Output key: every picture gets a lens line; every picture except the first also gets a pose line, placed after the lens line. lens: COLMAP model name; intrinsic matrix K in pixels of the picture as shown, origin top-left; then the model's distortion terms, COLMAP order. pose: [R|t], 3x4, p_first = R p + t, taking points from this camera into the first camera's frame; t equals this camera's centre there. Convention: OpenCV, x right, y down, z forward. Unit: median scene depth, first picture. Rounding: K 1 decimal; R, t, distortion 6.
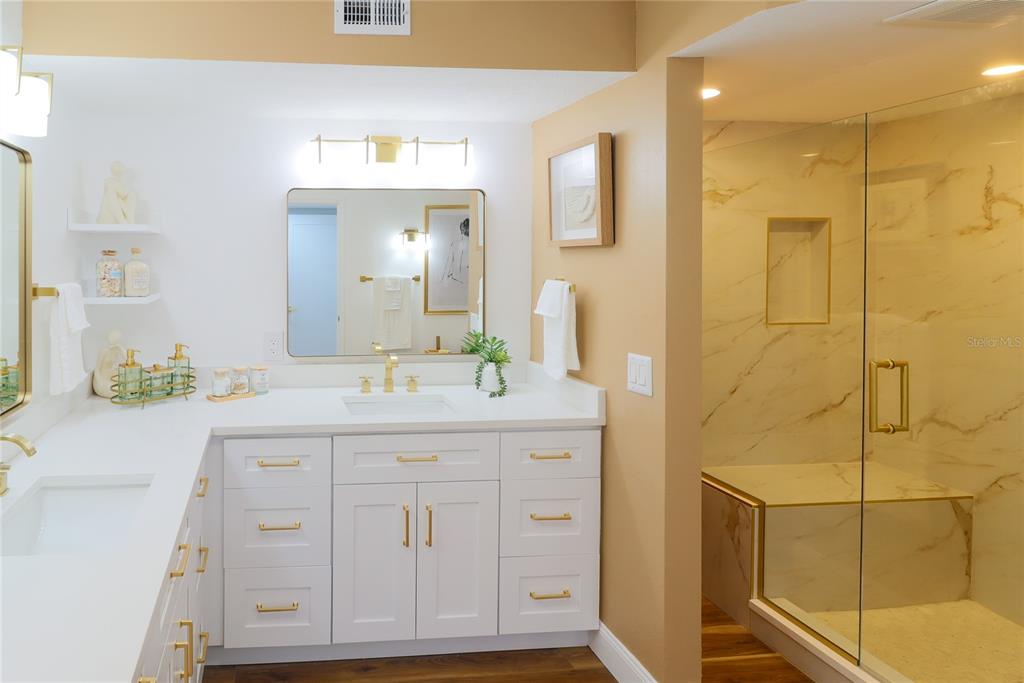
lens RADIAL K [[585.3, 0, 324.9], [0, 585.3, 273.0], [0, 0, 1]] dist [0.000776, -0.004260]
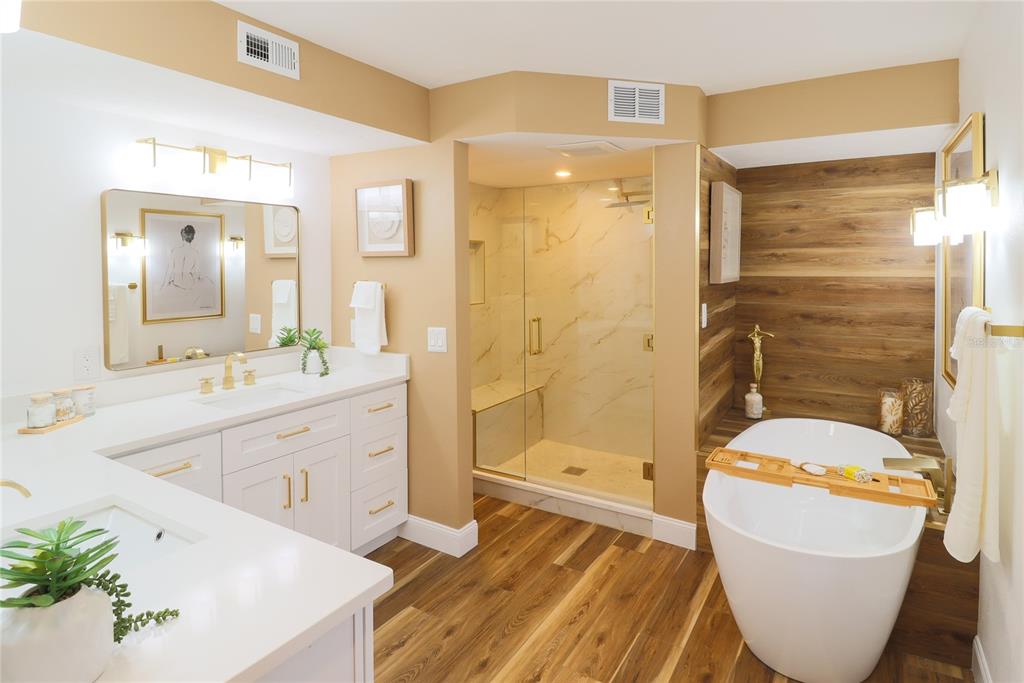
lens RADIAL K [[551.6, 0, 514.8], [0, 551.6, 288.5], [0, 0, 1]] dist [-0.002042, -0.001877]
pose [[0.595011, -0.034201, 0.802990, -0.409129], [0.018976, 0.999413, 0.028506, -0.000519], [-0.803494, -0.001724, 0.595311, -0.028356]]
